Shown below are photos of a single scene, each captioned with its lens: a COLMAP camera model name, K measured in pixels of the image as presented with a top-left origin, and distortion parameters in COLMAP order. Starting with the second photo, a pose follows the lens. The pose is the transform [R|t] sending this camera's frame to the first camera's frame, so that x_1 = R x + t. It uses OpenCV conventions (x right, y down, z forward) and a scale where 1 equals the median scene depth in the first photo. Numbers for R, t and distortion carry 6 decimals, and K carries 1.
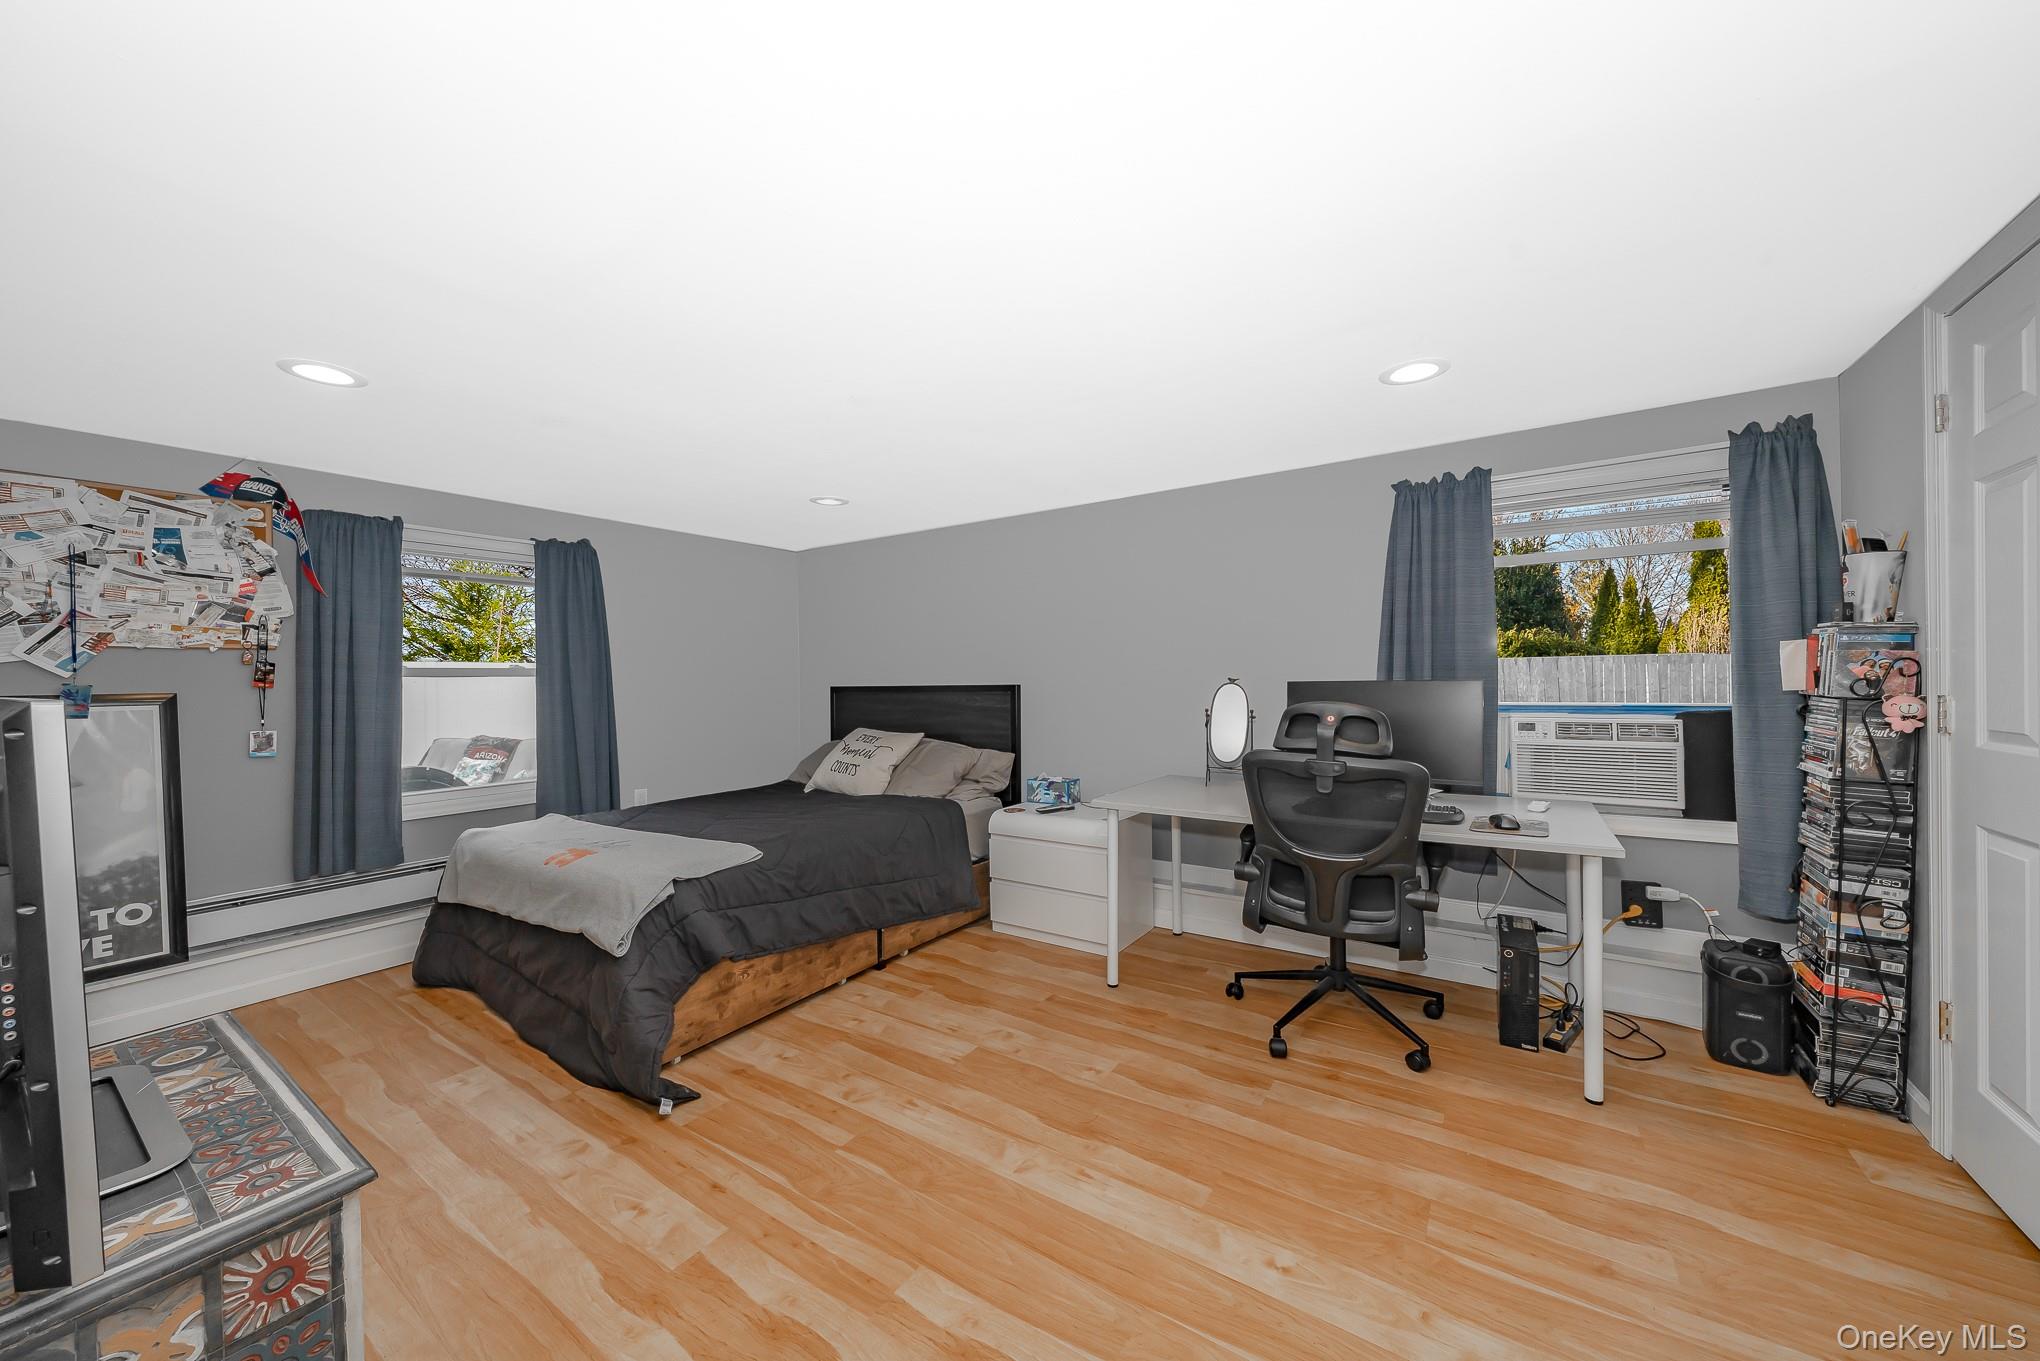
lens RADIAL K [[752.3, 0, 1017.6], [0, 752.3, 682.8], [0, 0, 1]] dist [-0.006538, 0.000427]
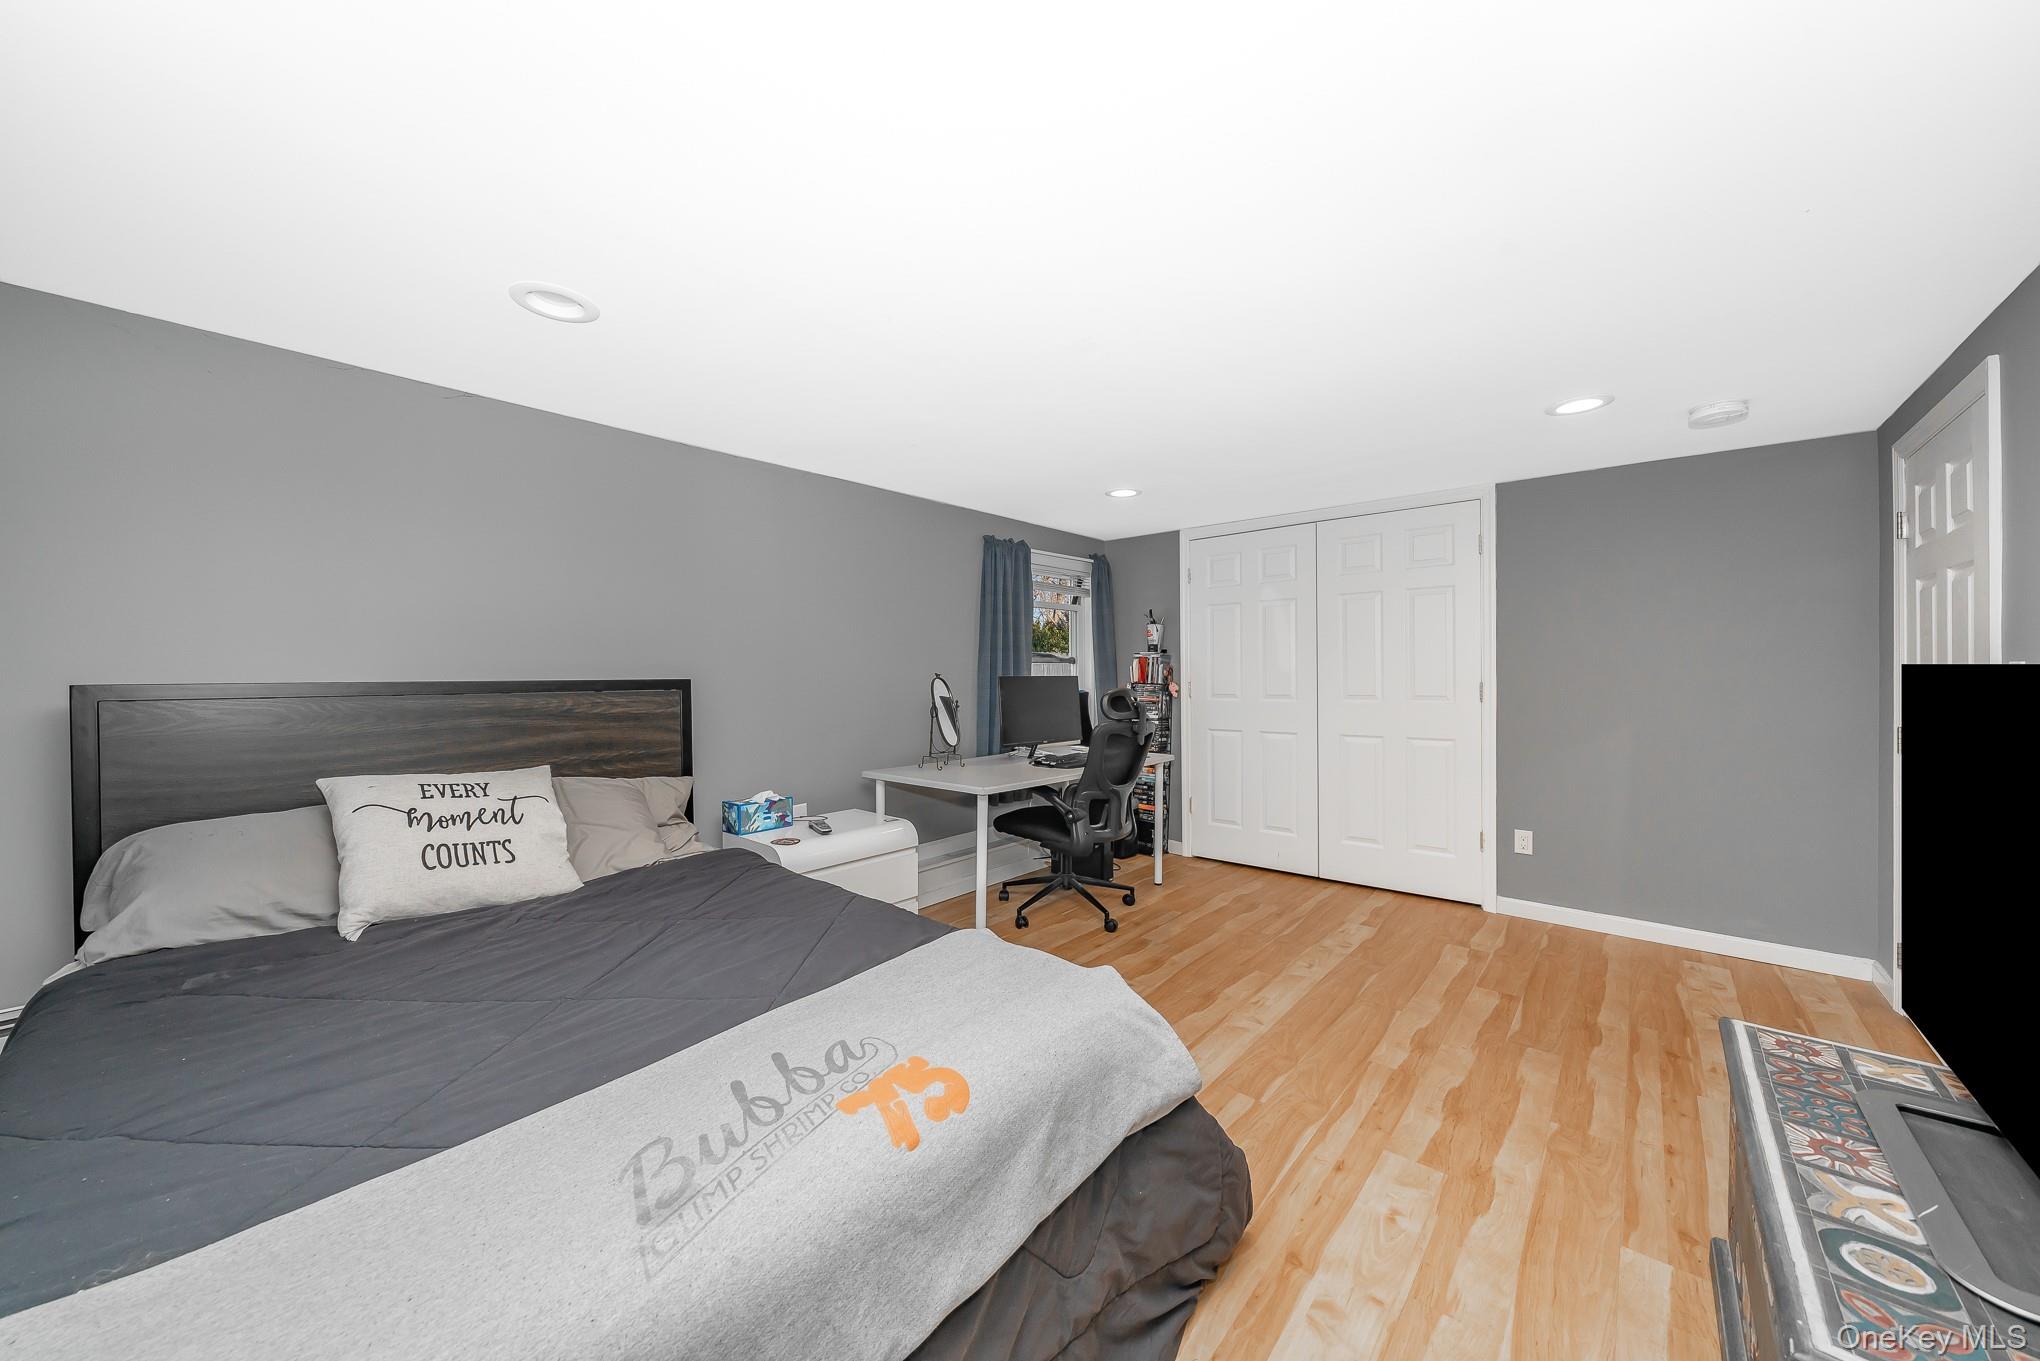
lens RADIAL K [[752.3, 0, 1022.9], [0, 752.3, 675.7], [0, 0, 1]] dist [-0.006538, 0.000427]
pose [[0.087615, 0.013051, 0.996069, -1.553443], [0.004711, 0.999898, -0.013515, 0.023926], [-0.996143, 0.005876, 0.087544, 1.423357]]
